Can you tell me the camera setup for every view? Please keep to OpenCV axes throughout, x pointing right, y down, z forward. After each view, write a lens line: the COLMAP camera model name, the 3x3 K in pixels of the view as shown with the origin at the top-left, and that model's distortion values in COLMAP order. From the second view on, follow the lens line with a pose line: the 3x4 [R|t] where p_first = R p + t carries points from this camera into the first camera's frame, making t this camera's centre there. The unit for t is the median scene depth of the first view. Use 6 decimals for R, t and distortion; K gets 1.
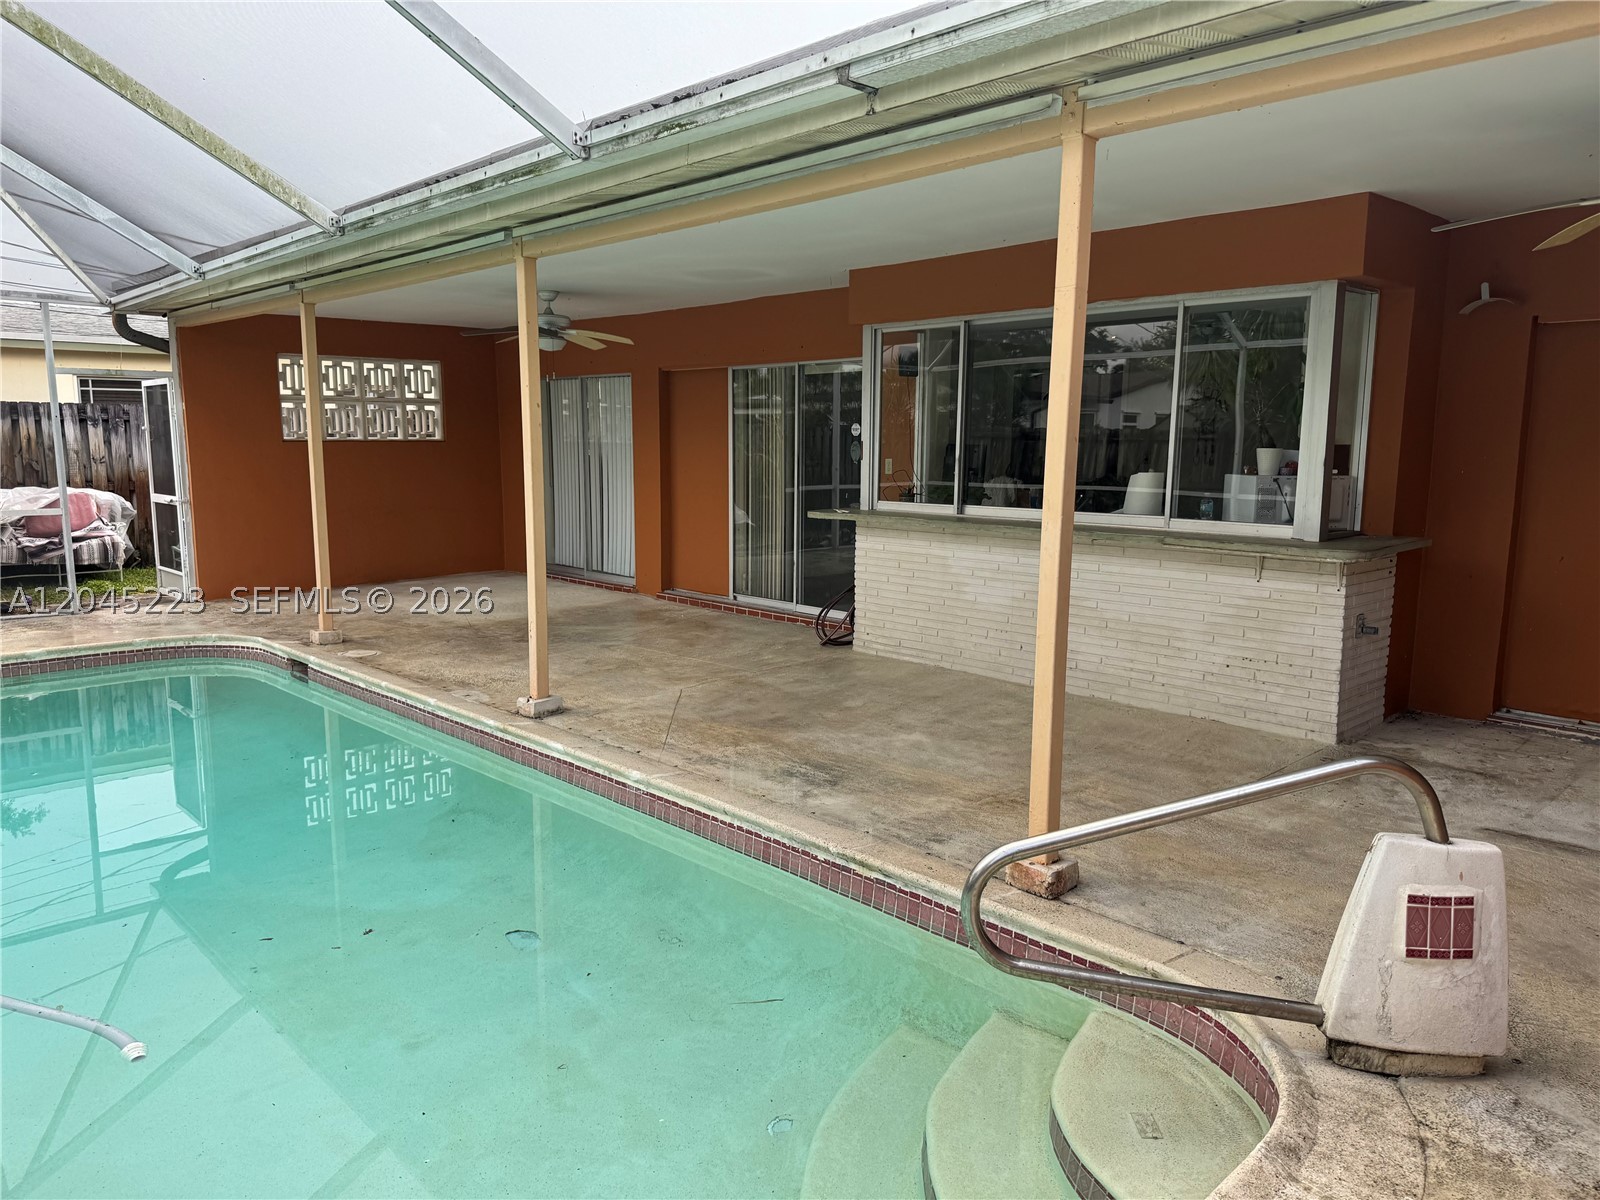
lens RADIAL K [[1121.7, 0, 797.9], [0, 1121.7, 612.3], [0, 0, 1]] dist [0.042673, -0.057339]
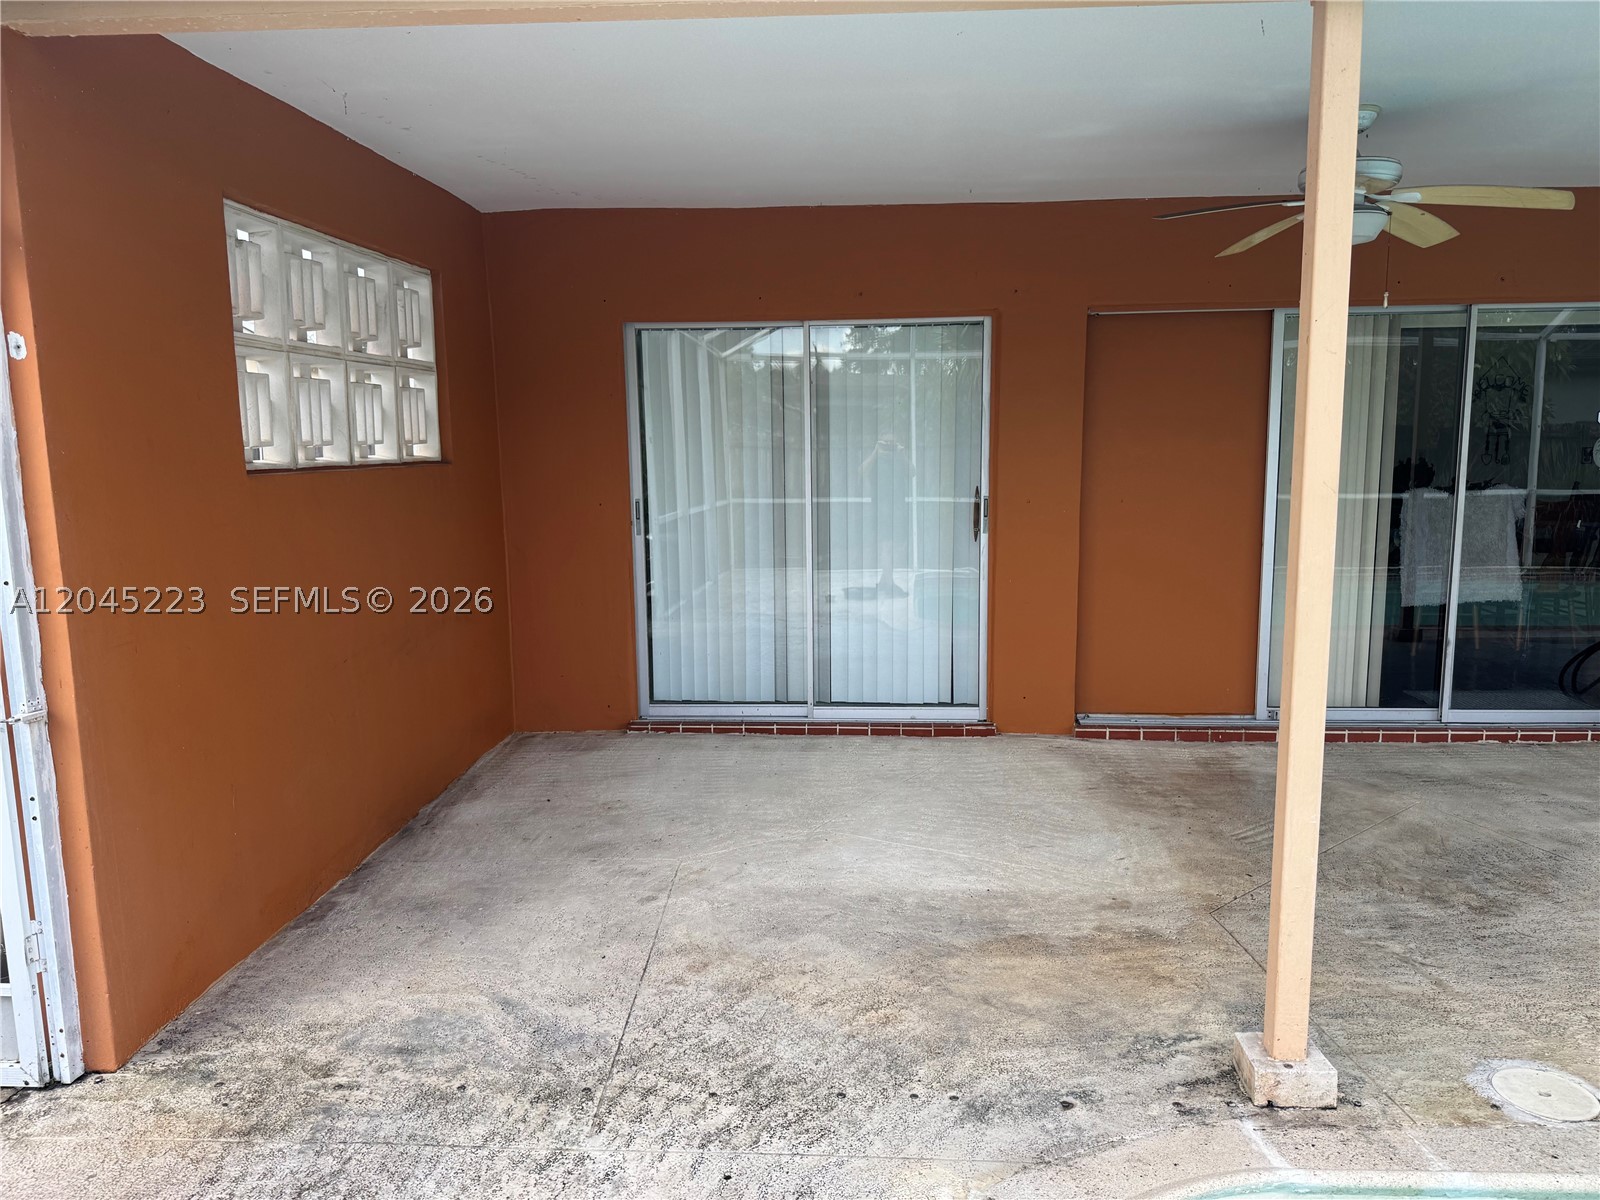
lens RADIAL K [[1121.7, 0, 820.7], [0, 1121.7, 603.0], [0, 0, 1]] dist [0.042673, -0.057339]
pose [[0.731409, -0.110741, 0.672887, -1.059909], [0.119891, 0.992239, 0.032981, -0.203044], [-0.671317, 0.056550, 0.739010, 1.253497]]
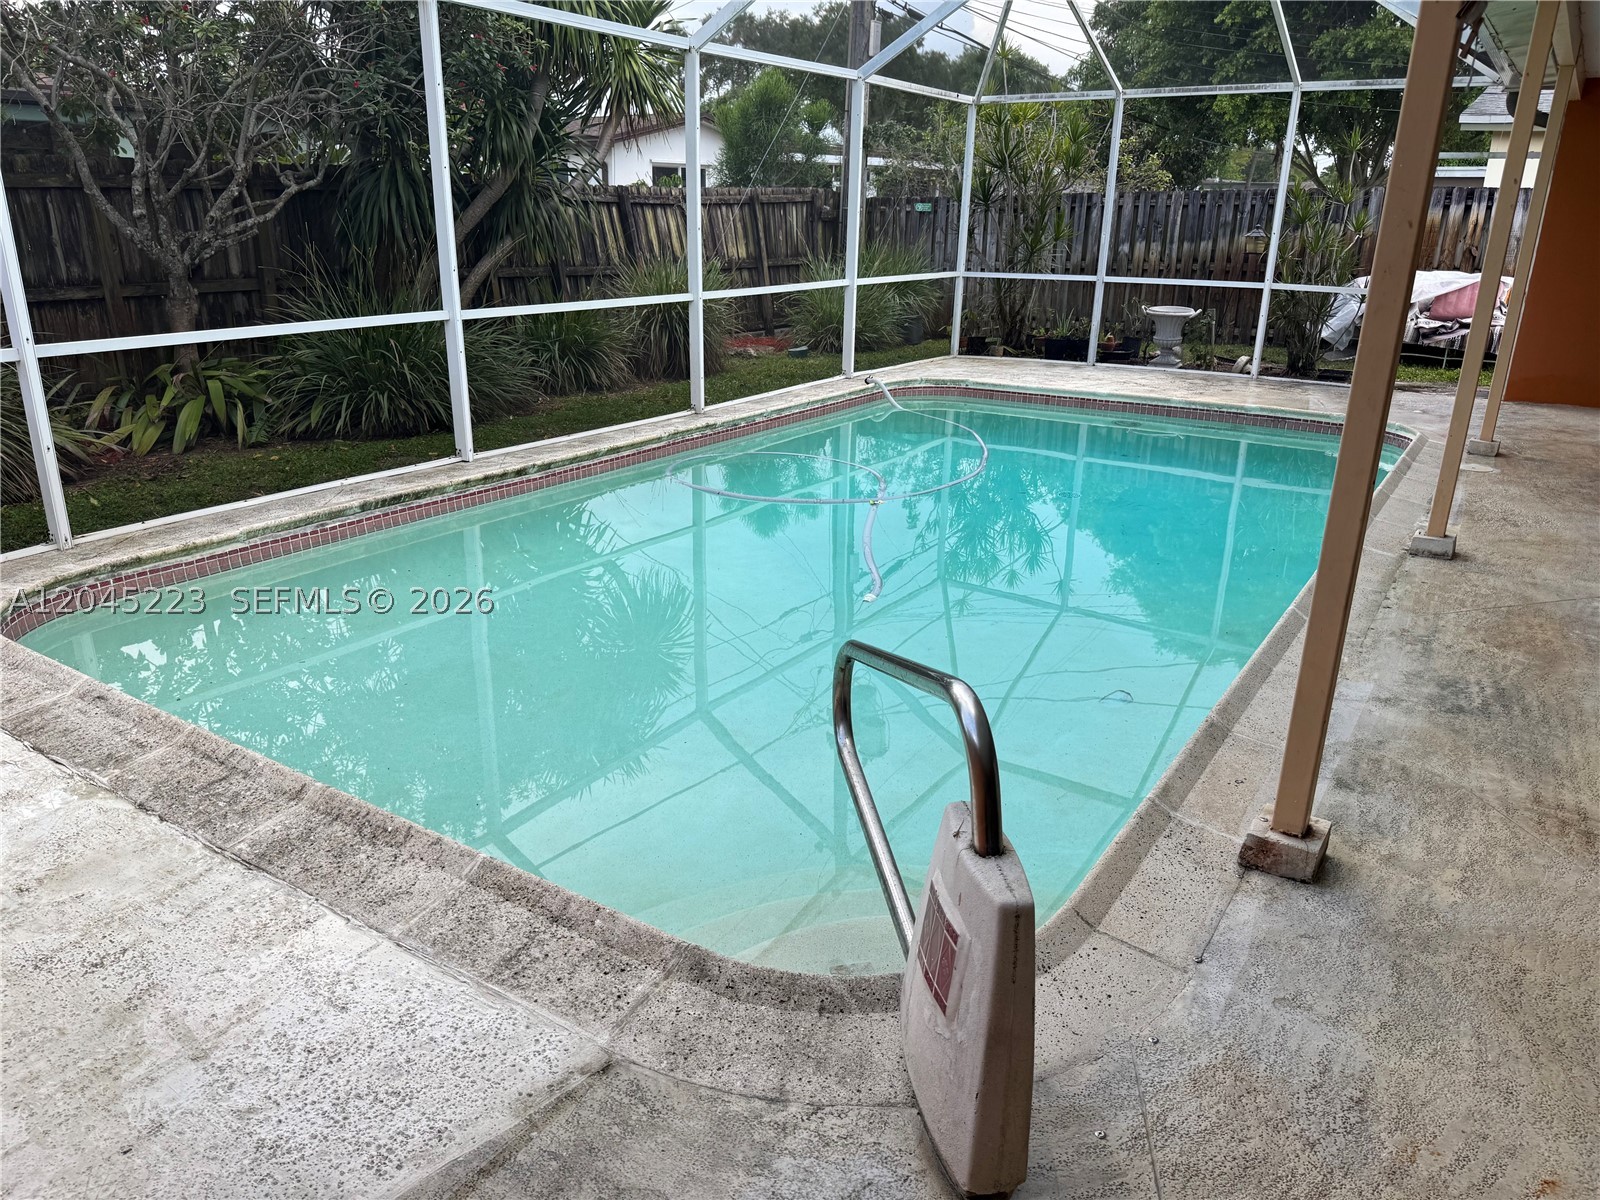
lens RADIAL K [[1121.7, 0, 799.9], [0, 1121.7, 595.0], [0, 0, 1]] dist [0.042673, -0.057339]
pose [[0.218481, 0.319700, -0.921986, 0.532029], [-0.168032, 0.943024, 0.287177, -0.054281], [0.961265, 0.092181, 0.259753, 0.338470]]
